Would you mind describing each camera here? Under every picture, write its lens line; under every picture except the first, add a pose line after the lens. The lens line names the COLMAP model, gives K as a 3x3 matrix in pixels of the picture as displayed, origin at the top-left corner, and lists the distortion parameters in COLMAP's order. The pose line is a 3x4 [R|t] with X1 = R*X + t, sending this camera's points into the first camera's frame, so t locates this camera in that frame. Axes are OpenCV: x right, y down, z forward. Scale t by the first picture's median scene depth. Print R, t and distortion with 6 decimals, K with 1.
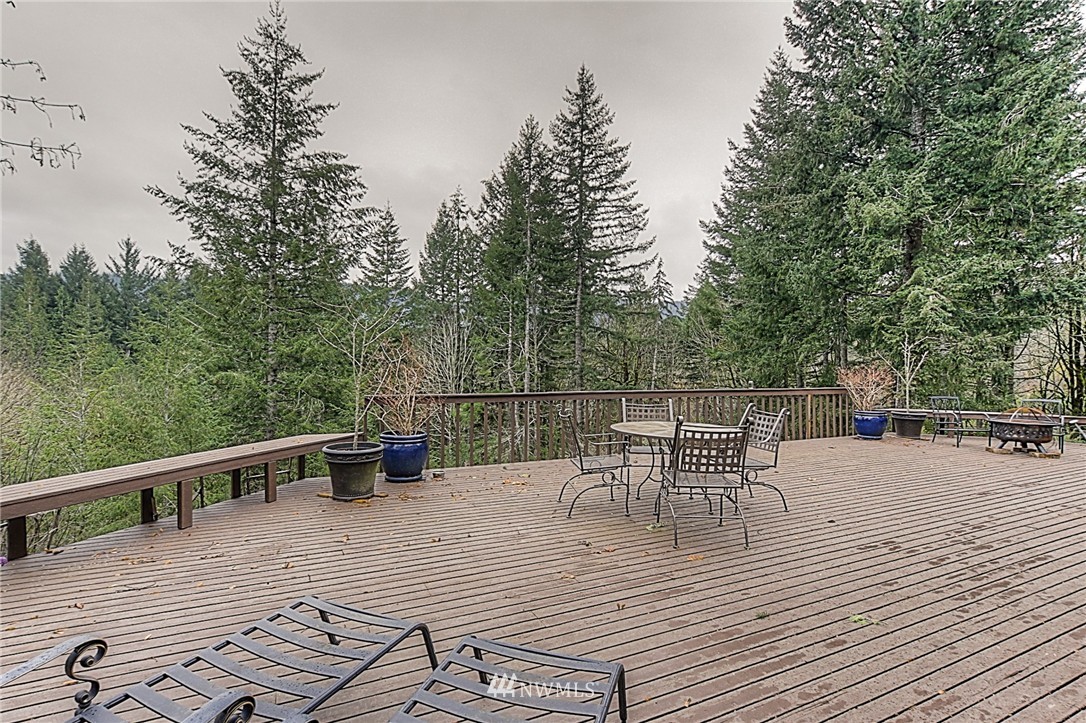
lens RADIAL K [[513.8, 0, 557.5], [0, 513.8, 384.9], [0, 0, 1]] dist [-0.004795, 0.001429]
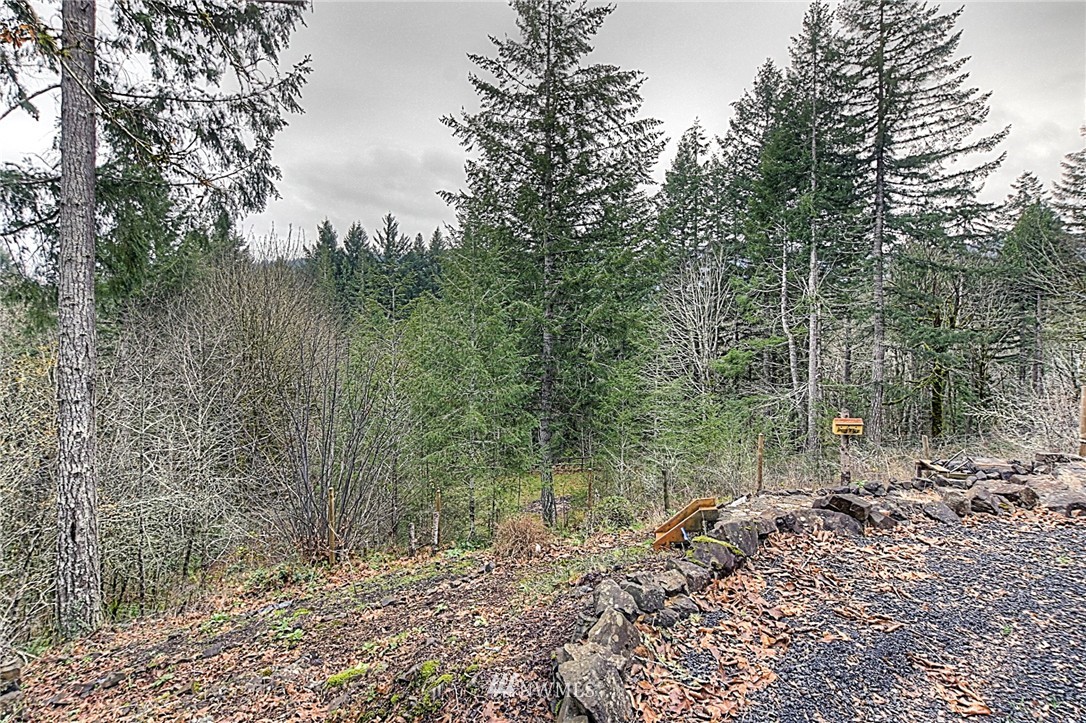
lens RADIAL K [[513.8, 0, 541.2], [0, 513.8, 359.0], [0, 0, 1]] dist [-0.004795, 0.001429]
pose [[0.926907, 0.017906, -0.374863, -0.134508], [-0.012581, 0.999782, 0.016646, 0.031913], [0.375080, -0.010713, 0.926931, 0.083040]]
